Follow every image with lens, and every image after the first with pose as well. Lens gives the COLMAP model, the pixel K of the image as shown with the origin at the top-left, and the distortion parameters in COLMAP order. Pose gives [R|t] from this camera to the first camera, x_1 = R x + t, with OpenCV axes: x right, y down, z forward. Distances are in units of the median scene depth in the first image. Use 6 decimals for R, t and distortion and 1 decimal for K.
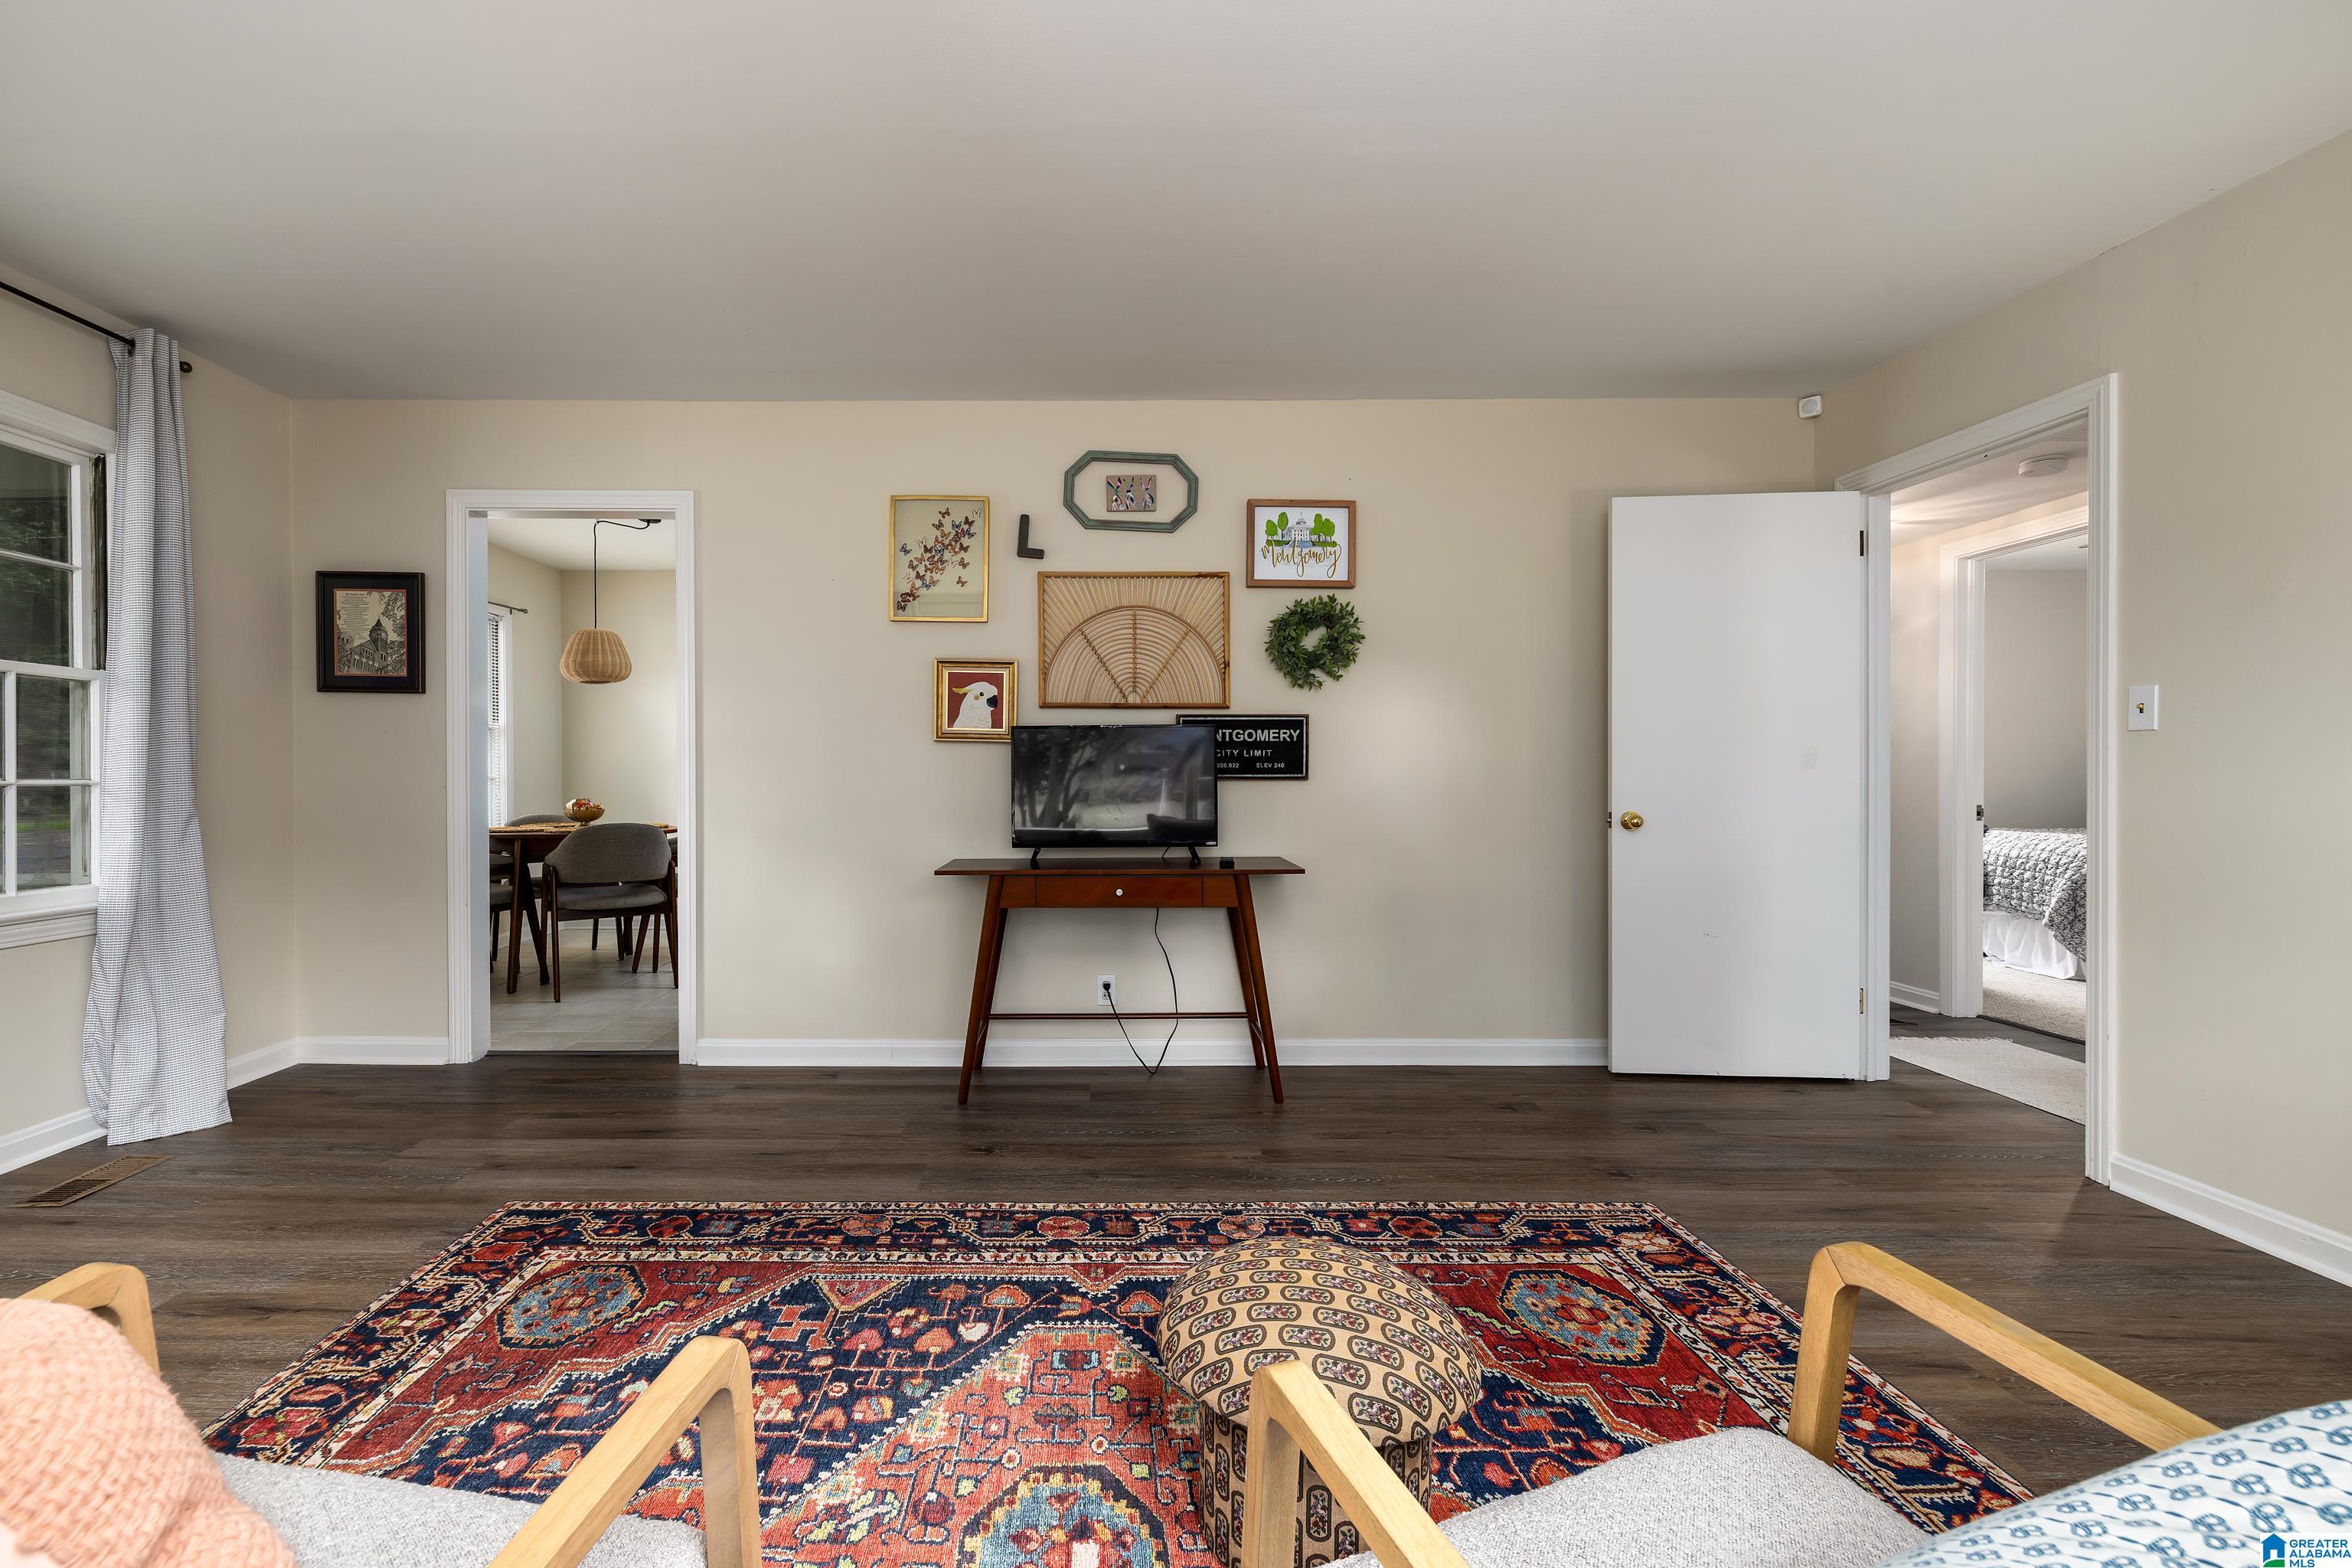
lens RADIAL K [[1005.7, 0, 1175.7], [0, 1005.7, 784.4], [0, 0, 1]] dist [0.000294, 0.000826]
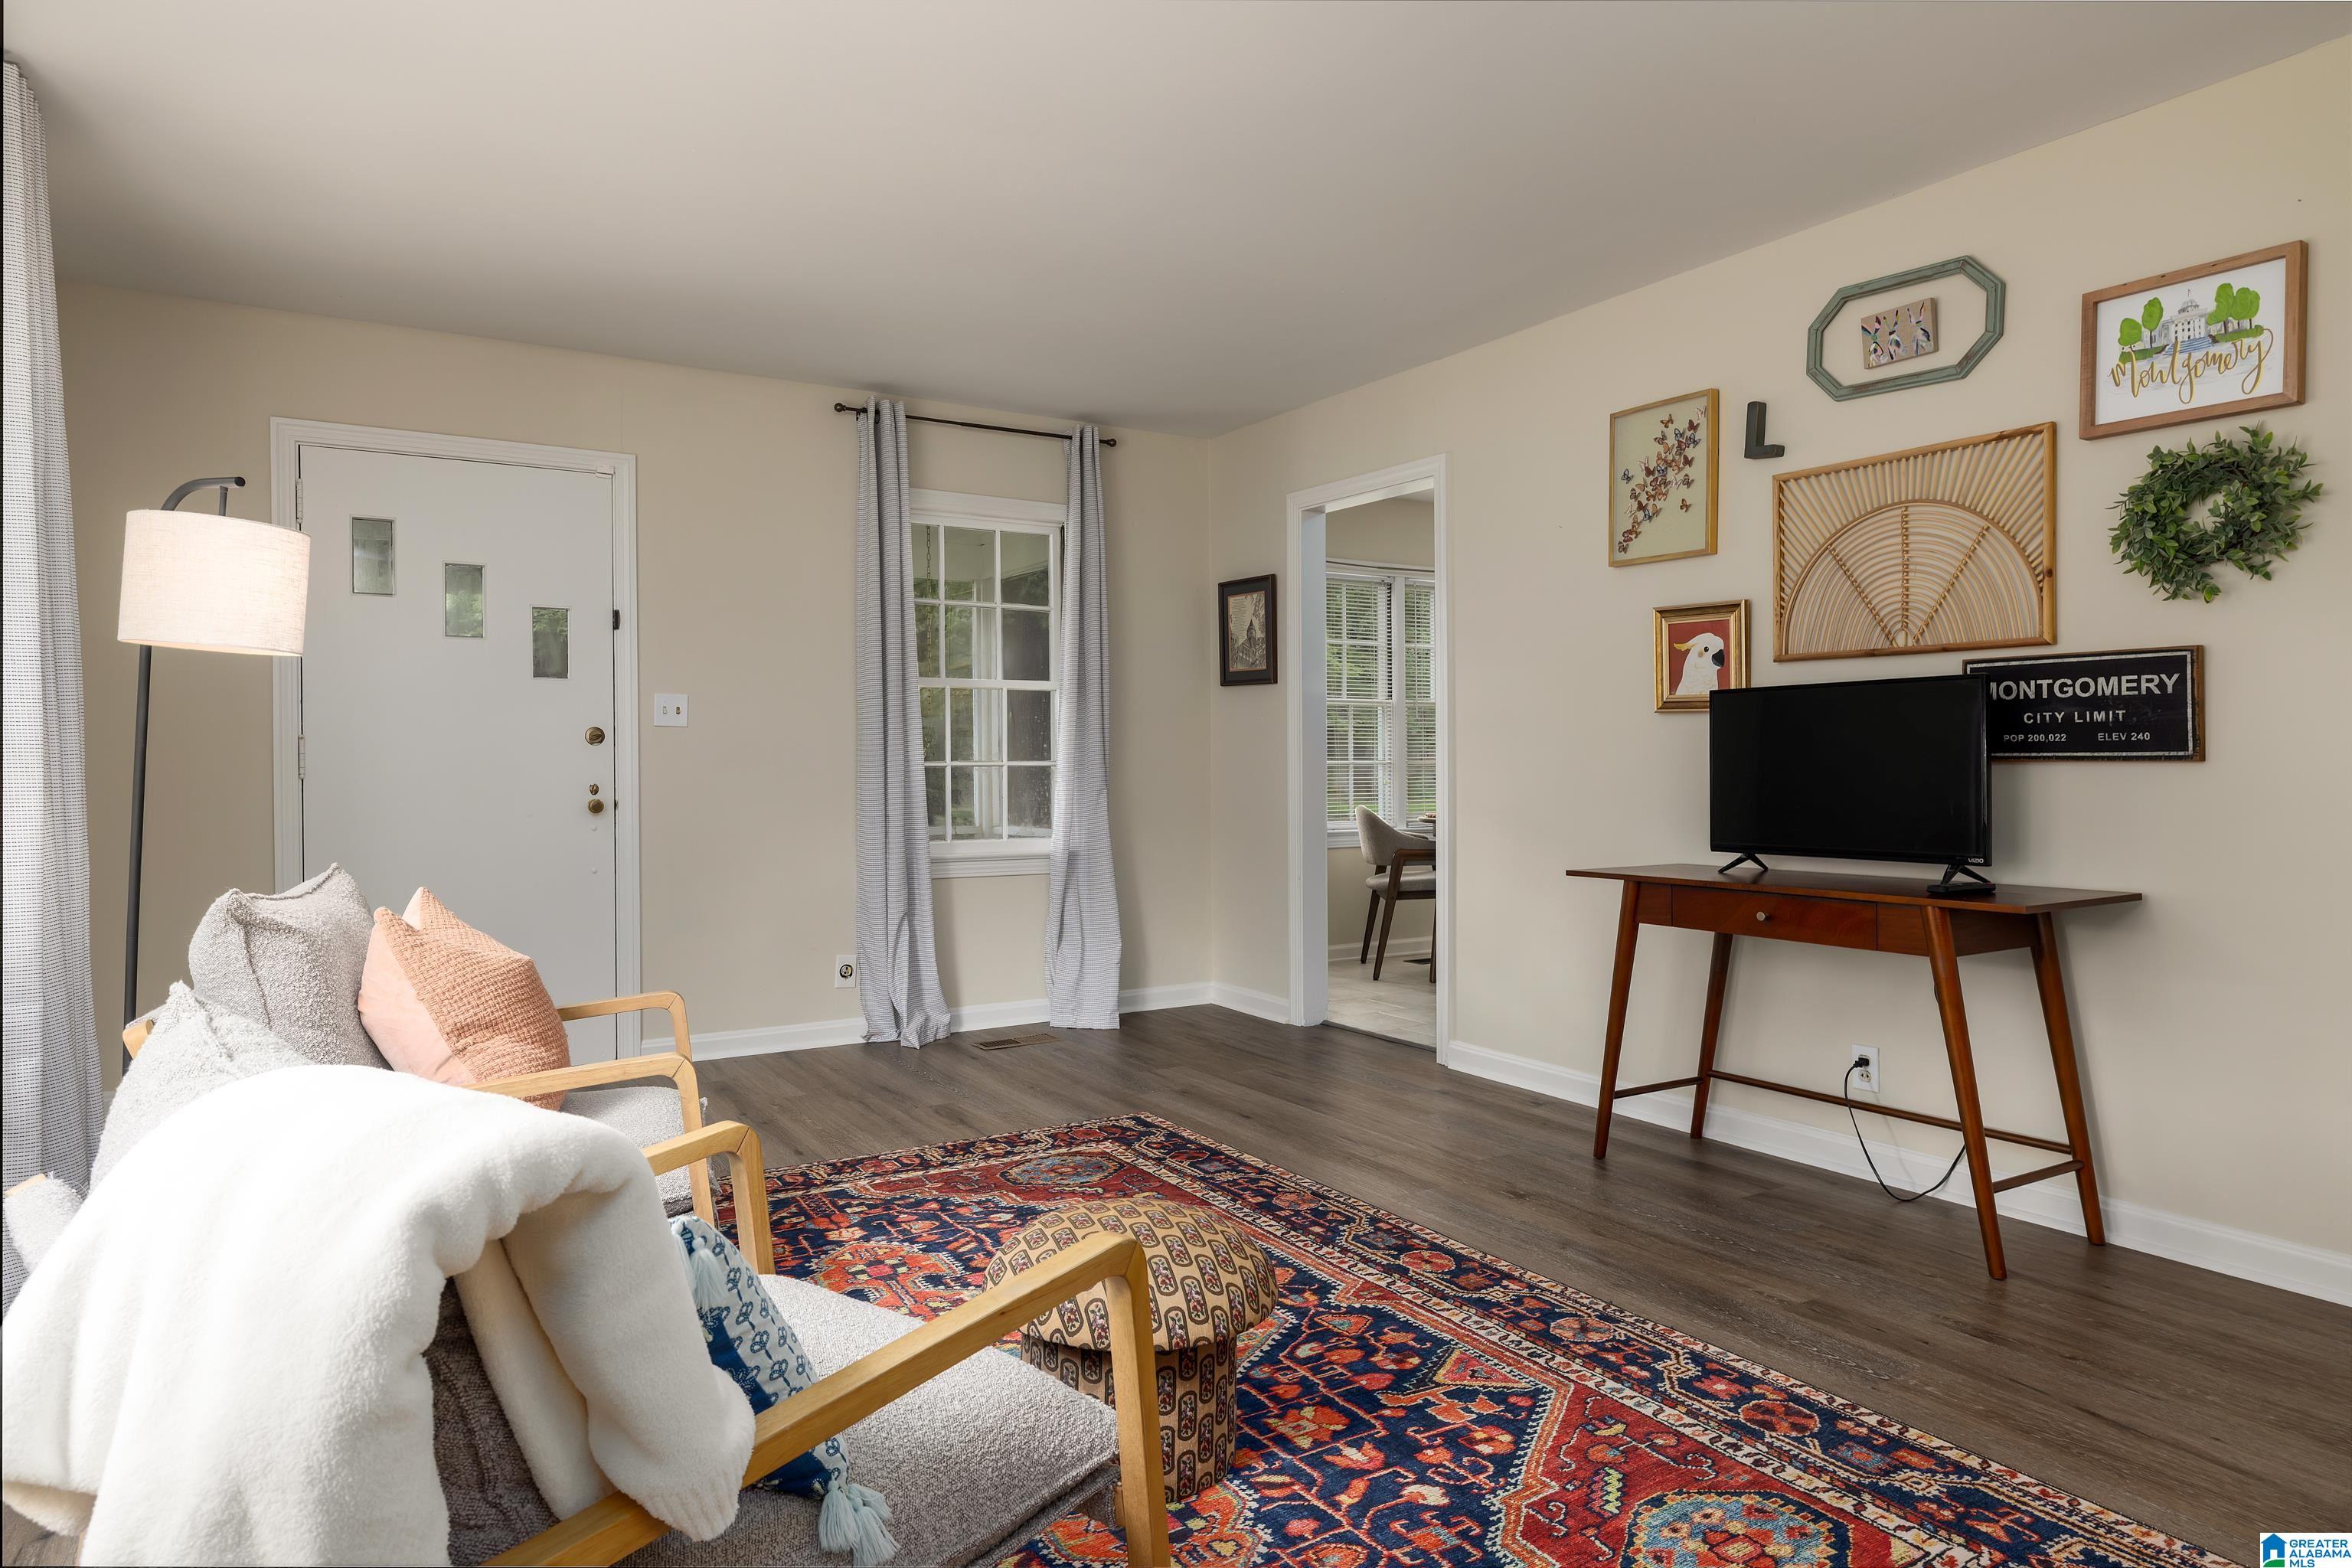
lens RADIAL K [[1425.3, 0, 1175.3], [0, 1425.3, 776.7], [0, 0, 1]] dist [0.003234, 0.000156]
pose [[0.523280, 0.008084, -0.852123, 0.524491], [-0.007695, 0.999959, 0.004761, 0.005036], [0.852126, 0.004066, 0.523320, 0.092899]]
